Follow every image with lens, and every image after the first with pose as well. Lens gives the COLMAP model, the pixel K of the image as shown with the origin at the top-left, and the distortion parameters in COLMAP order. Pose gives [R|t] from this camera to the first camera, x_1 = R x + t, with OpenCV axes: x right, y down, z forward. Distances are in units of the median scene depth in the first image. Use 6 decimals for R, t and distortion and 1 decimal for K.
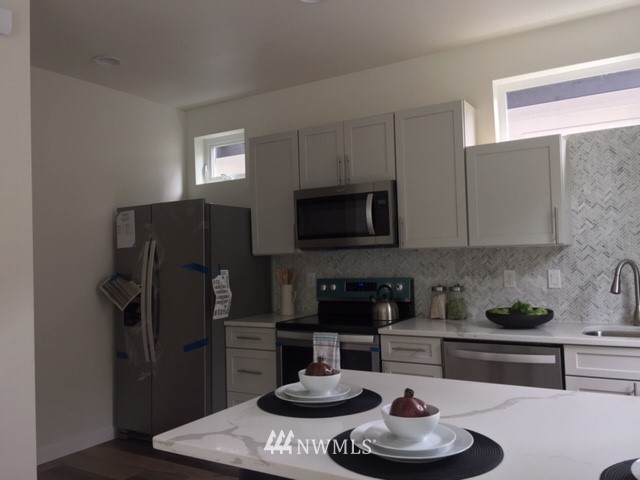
lens RADIAL K [[547.5, 0, 318.6], [0, 547.5, 227.4], [0, 0, 1]] dist [0.047482, -0.004808]
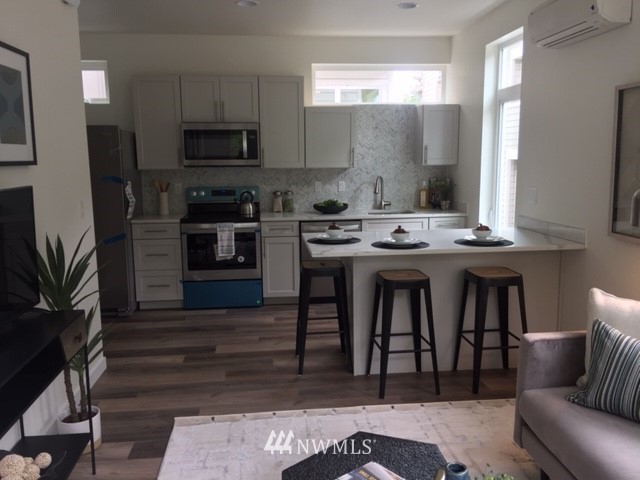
lens RADIAL K [[543.6, 0, 330.5], [0, 543.6, 238.5], [0, 0, 1]] dist [0.047779, -0.001714]
pose [[0.782976, -0.067109, 0.618421, -0.668724], [-0.049878, 0.984189, 0.169951, -0.036630], [-0.620049, -0.163914, 0.767250, -0.342197]]
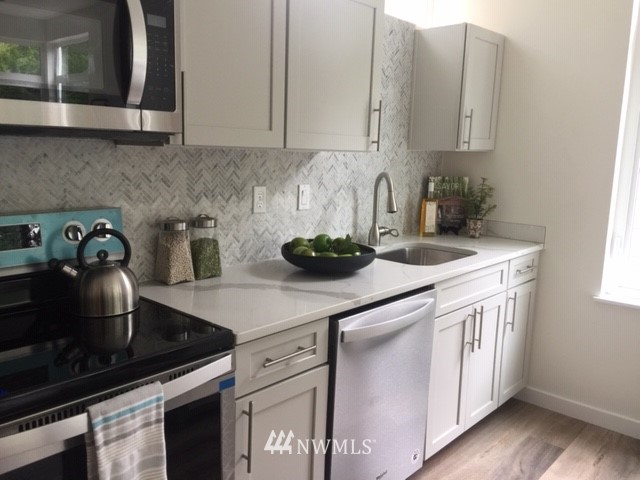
lens RADIAL K [[543.6, 0, 330.5], [0, 543.6, 238.5], [0, 0, 1]] dist [0.047779, -0.001714]
pose [[0.180114, -0.122584, 0.975978, -0.262887], [-0.085741, 0.986471, 0.139725, 0.040952], [-0.979902, -0.108848, 0.167167, 0.794649]]
